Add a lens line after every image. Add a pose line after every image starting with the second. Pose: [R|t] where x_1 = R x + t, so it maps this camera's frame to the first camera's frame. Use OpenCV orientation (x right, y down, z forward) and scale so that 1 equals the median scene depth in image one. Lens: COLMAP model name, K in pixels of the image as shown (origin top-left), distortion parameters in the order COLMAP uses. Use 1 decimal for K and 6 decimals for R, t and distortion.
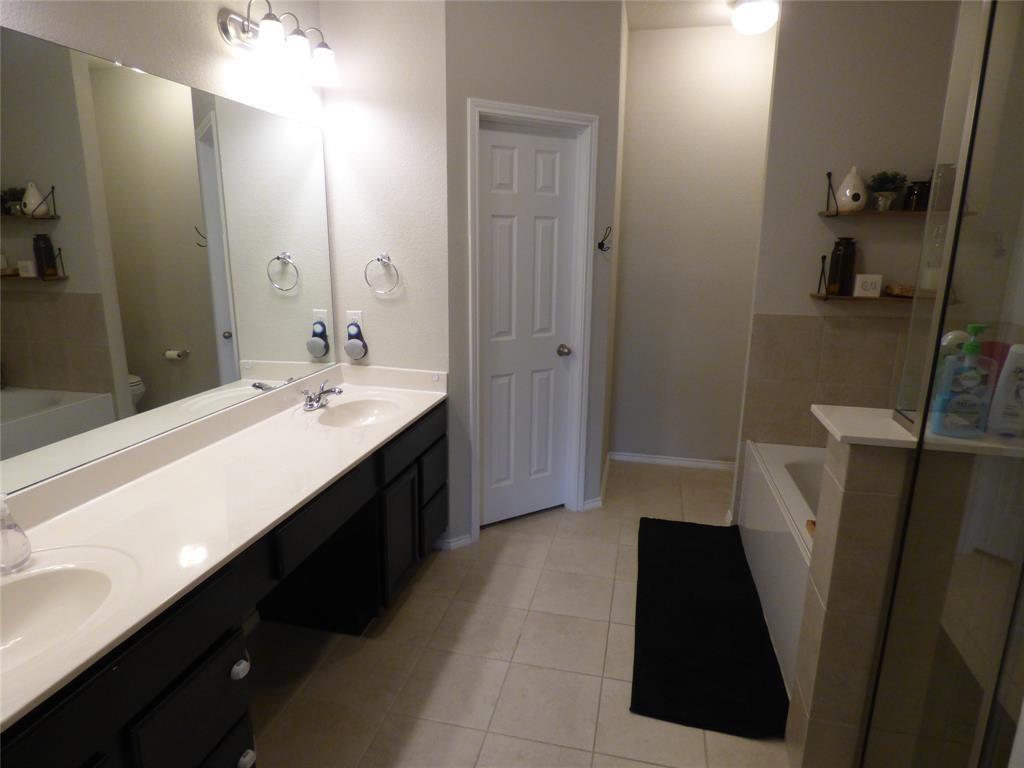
lens RADIAL K [[609.9, 0, 512.0], [0, 609.9, 384.0], [0, 0, 1]] dist [0.001471, 0.000288]
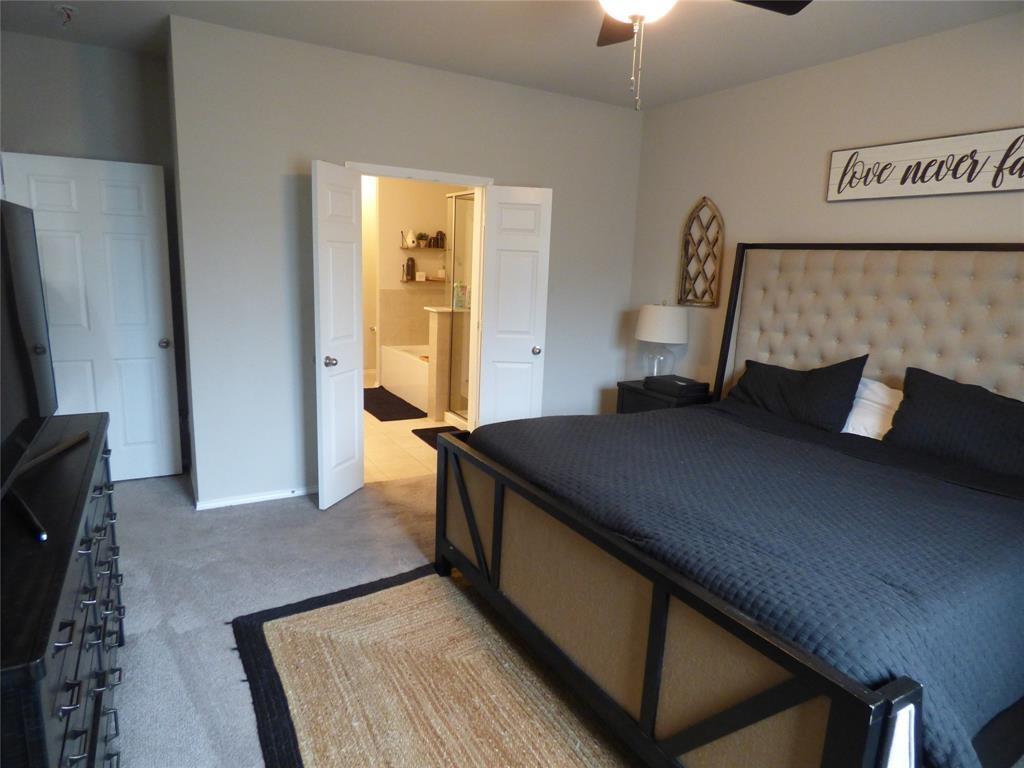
lens RADIAL K [[609.9, 0, 512.0], [0, 609.9, 384.0], [0, 0, 1]] dist [0.001471, 0.000288]
pose [[0.726953, -0.116479, 0.676737, -0.914034], [0.123127, 0.991647, 0.038418, 0.232243], [-0.675559, 0.055397, 0.735222, -1.101899]]
